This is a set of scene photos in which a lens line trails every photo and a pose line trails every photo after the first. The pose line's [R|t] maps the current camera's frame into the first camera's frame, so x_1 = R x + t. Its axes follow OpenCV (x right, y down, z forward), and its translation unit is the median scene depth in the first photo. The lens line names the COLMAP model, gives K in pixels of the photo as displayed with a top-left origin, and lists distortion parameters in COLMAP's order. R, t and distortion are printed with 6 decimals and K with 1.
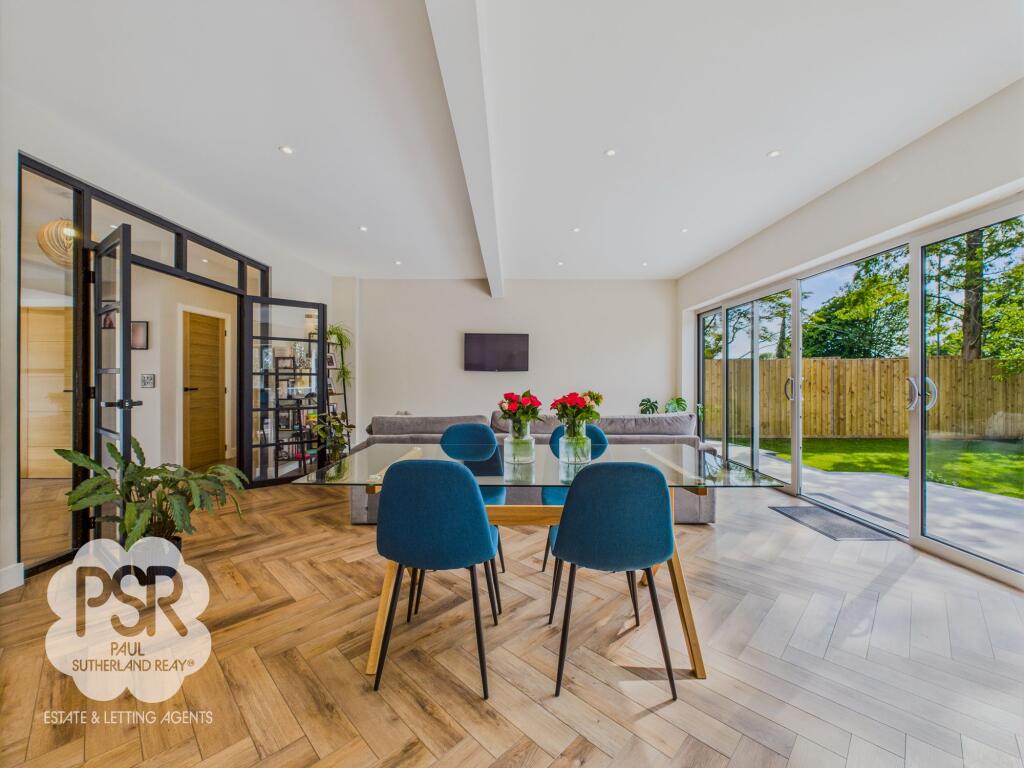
lens RADIAL K [[420.1, 0, 510.0], [0, 420.1, 377.6], [0, 0, 1]] dist [-0.000544, -0.000074]
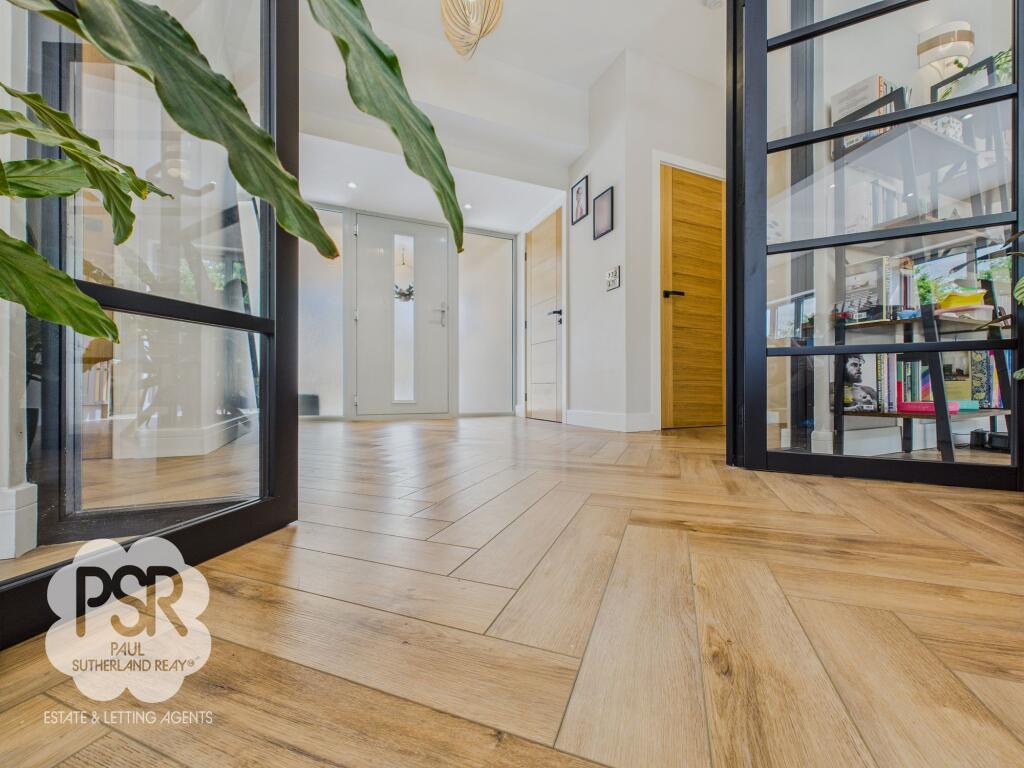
lens RADIAL K [[418.6, 0, 512.0], [0, 418.6, 384.0], [0, 0, 1]] dist [0.000381, 0.000042]
pose [[0.421026, -0.002763, -0.907044, -0.352595], [-0.001213, 0.999993, -0.003610, 0.177129], [0.907048, 0.002620, 0.421020, 0.603151]]
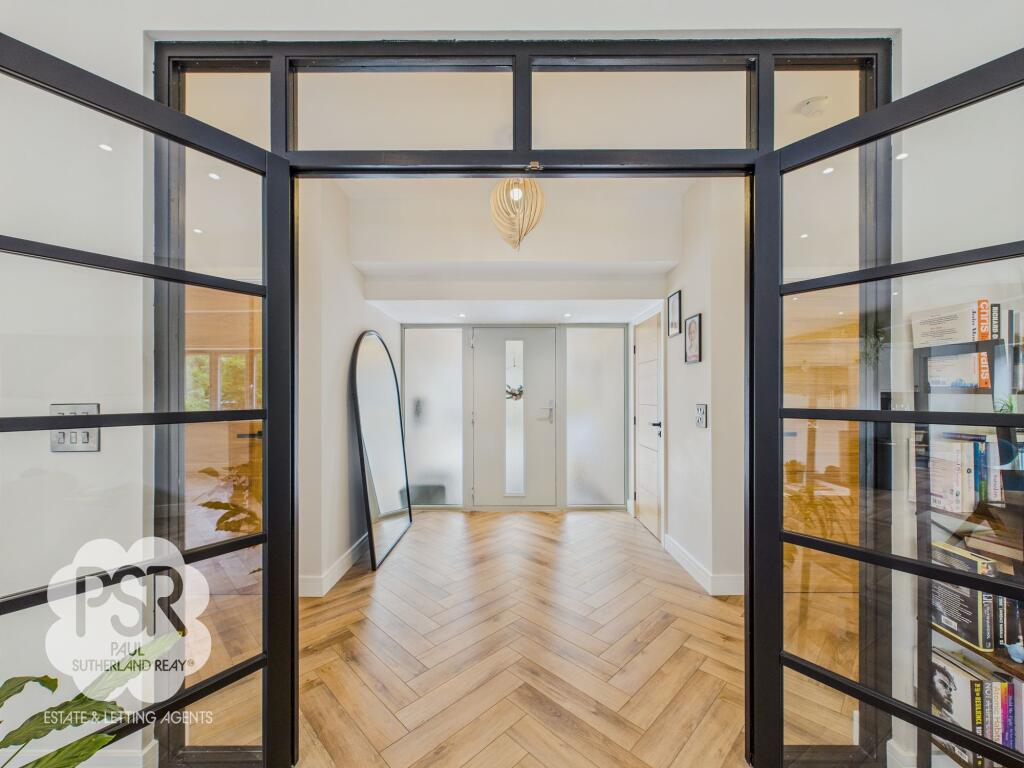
lens RADIAL K [[418.6, 0, 512.0], [0, 418.6, 384.0], [0, 0, 1]] dist [0.000381, 0.000042]
pose [[0.014989, -0.002918, -0.999883, -0.294110], [0.004123, 0.999987, -0.002856, -0.026612], [0.999879, -0.004079, 0.015001, 0.740779]]
